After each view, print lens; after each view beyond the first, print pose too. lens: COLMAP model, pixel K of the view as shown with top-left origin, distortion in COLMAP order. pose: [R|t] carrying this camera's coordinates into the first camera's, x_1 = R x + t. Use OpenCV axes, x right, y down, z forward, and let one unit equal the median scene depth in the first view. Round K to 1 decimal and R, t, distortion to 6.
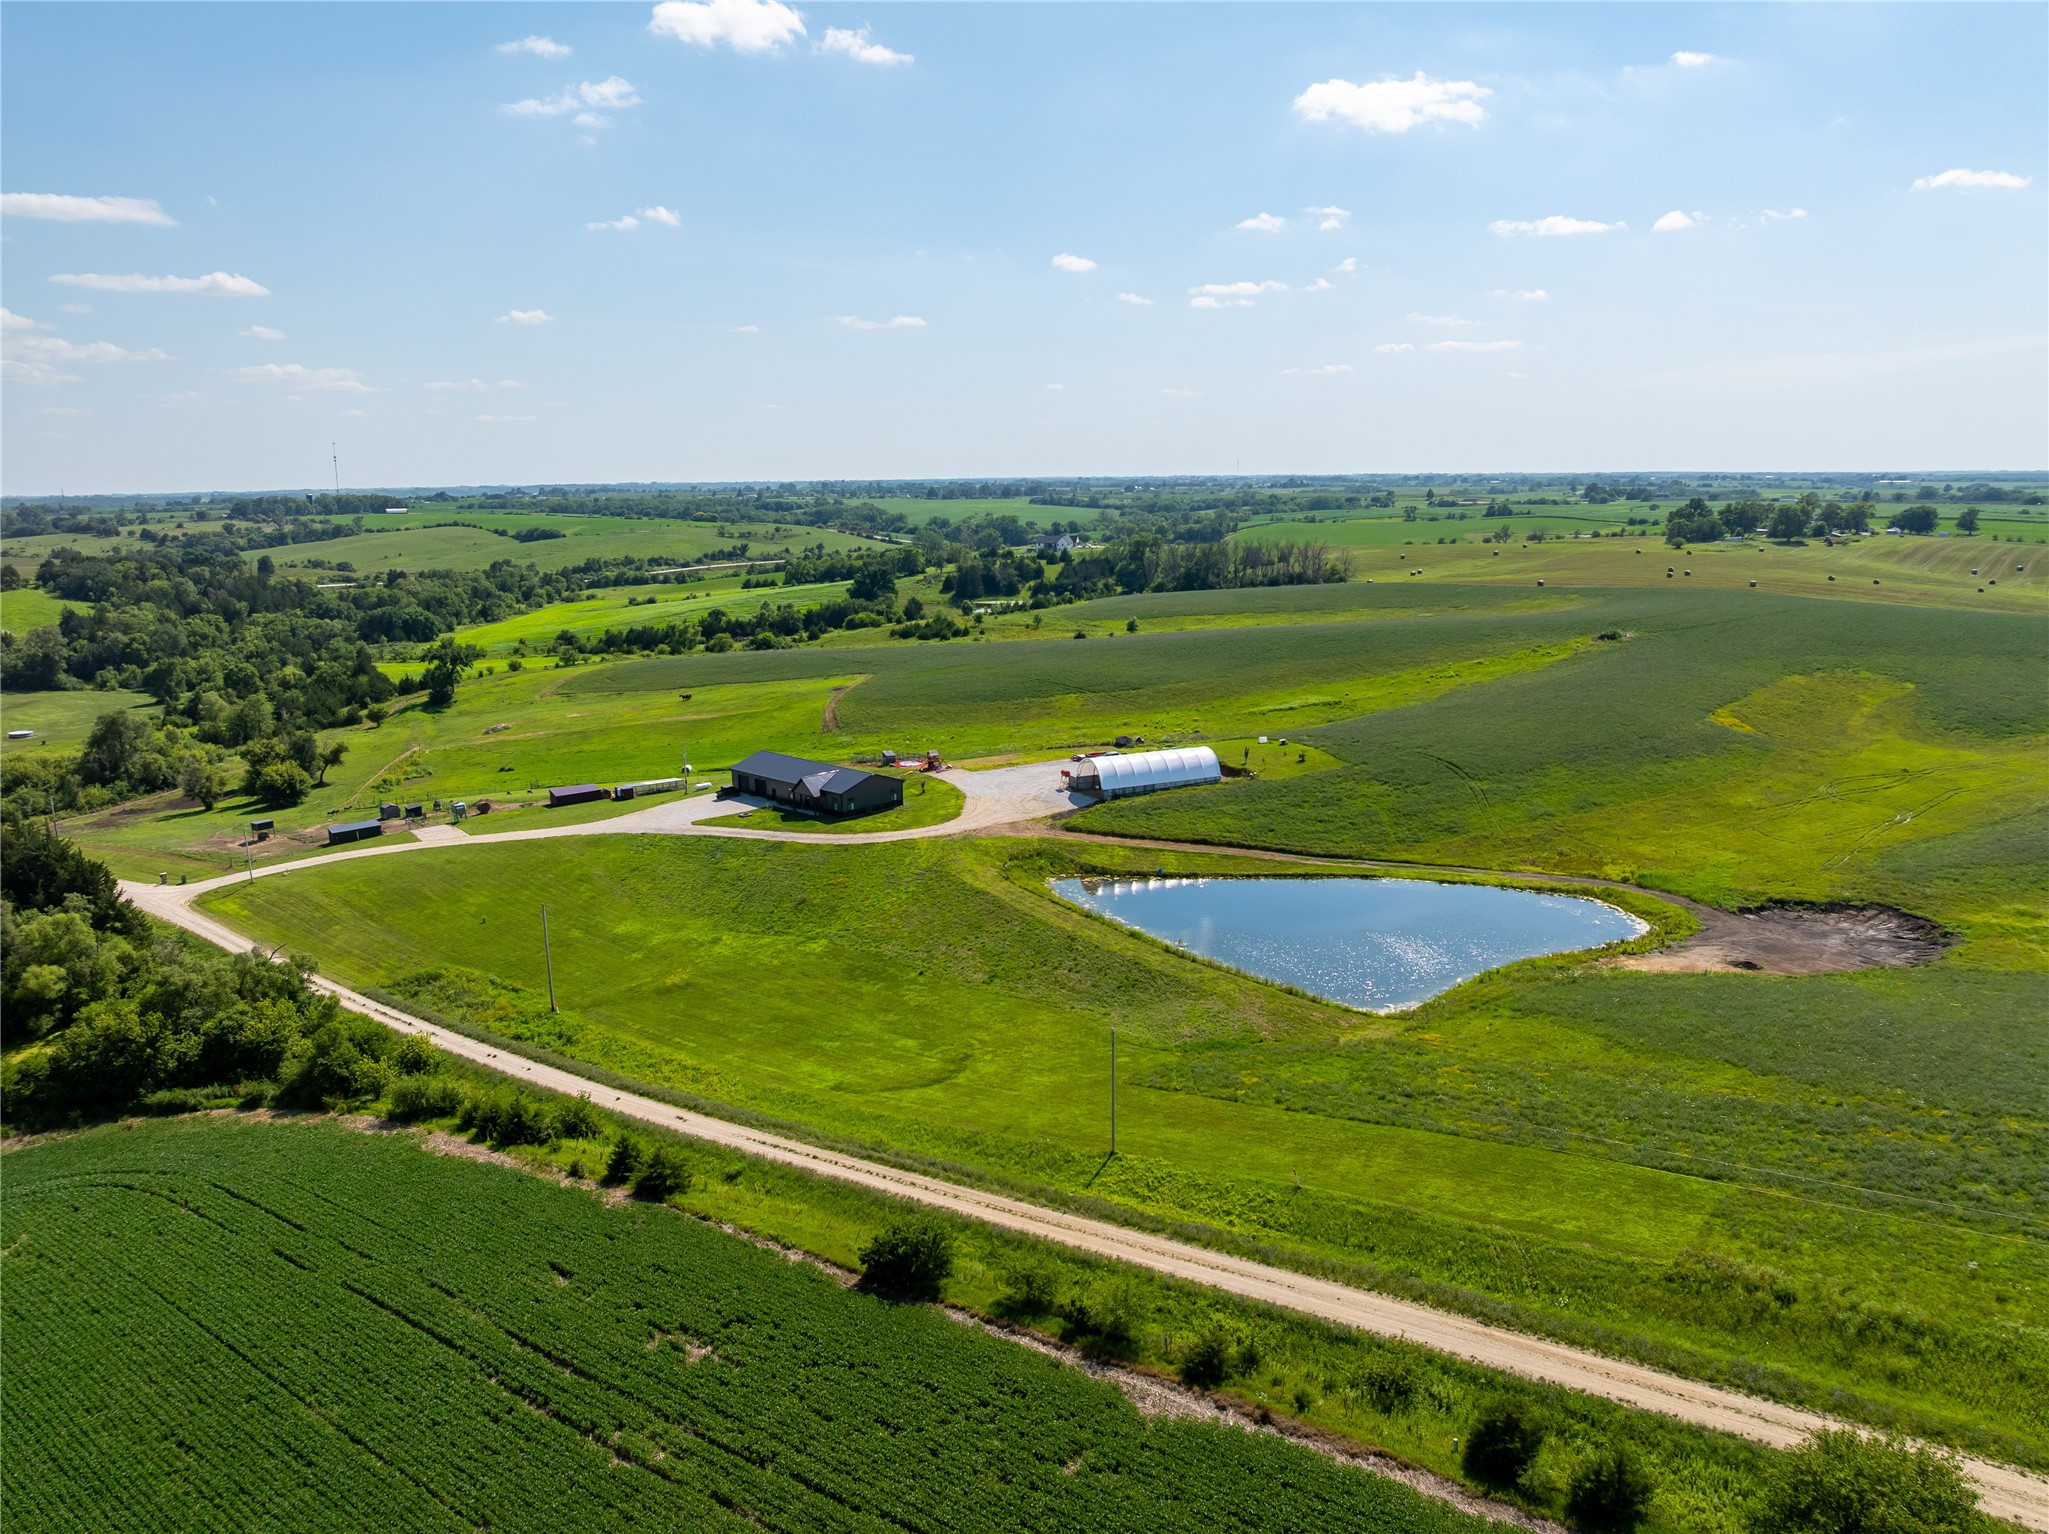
lens RADIAL K [[1474.2, 0, 1013.1], [0, 1474.2, 761.1], [0, 0, 1]] dist [-0.034267, 0.015099]
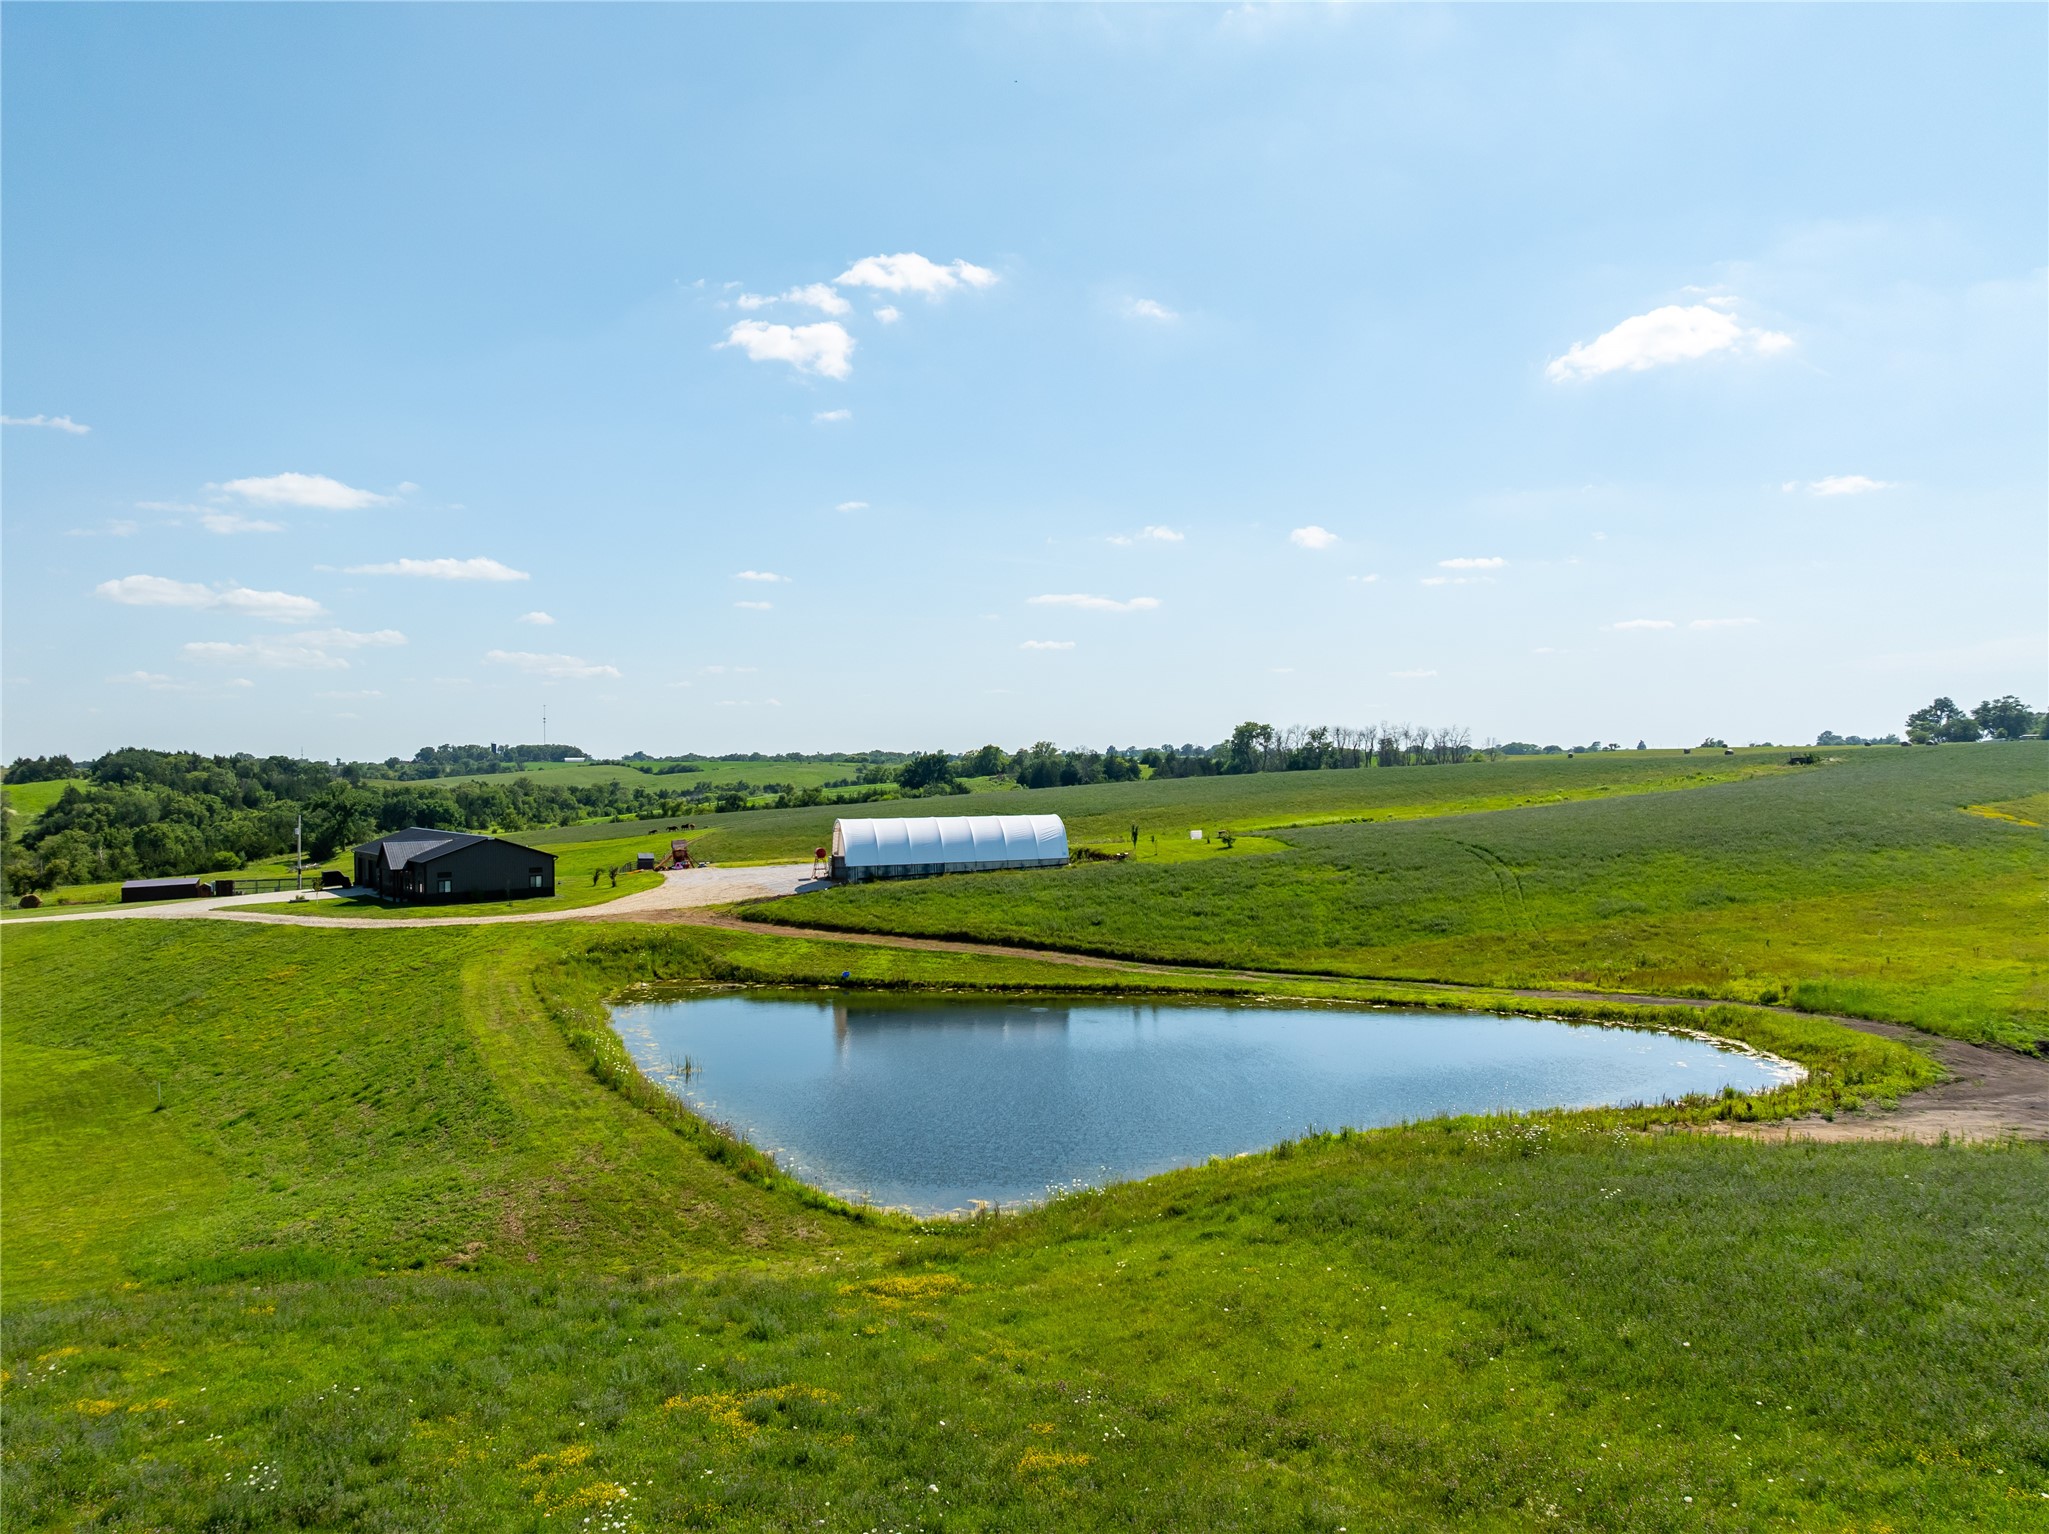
lens RADIAL K [[1474.2, 0, 1022.4], [0, 1474.2, 755.9], [0, 0, 1]] dist [-0.034267, 0.015099]
pose [[0.990348, 0.005102, -0.138510, 0.231963], [-0.031677, 0.981205, -0.190351, 0.094400], [0.134936, 0.192901, 0.971896, 0.472702]]
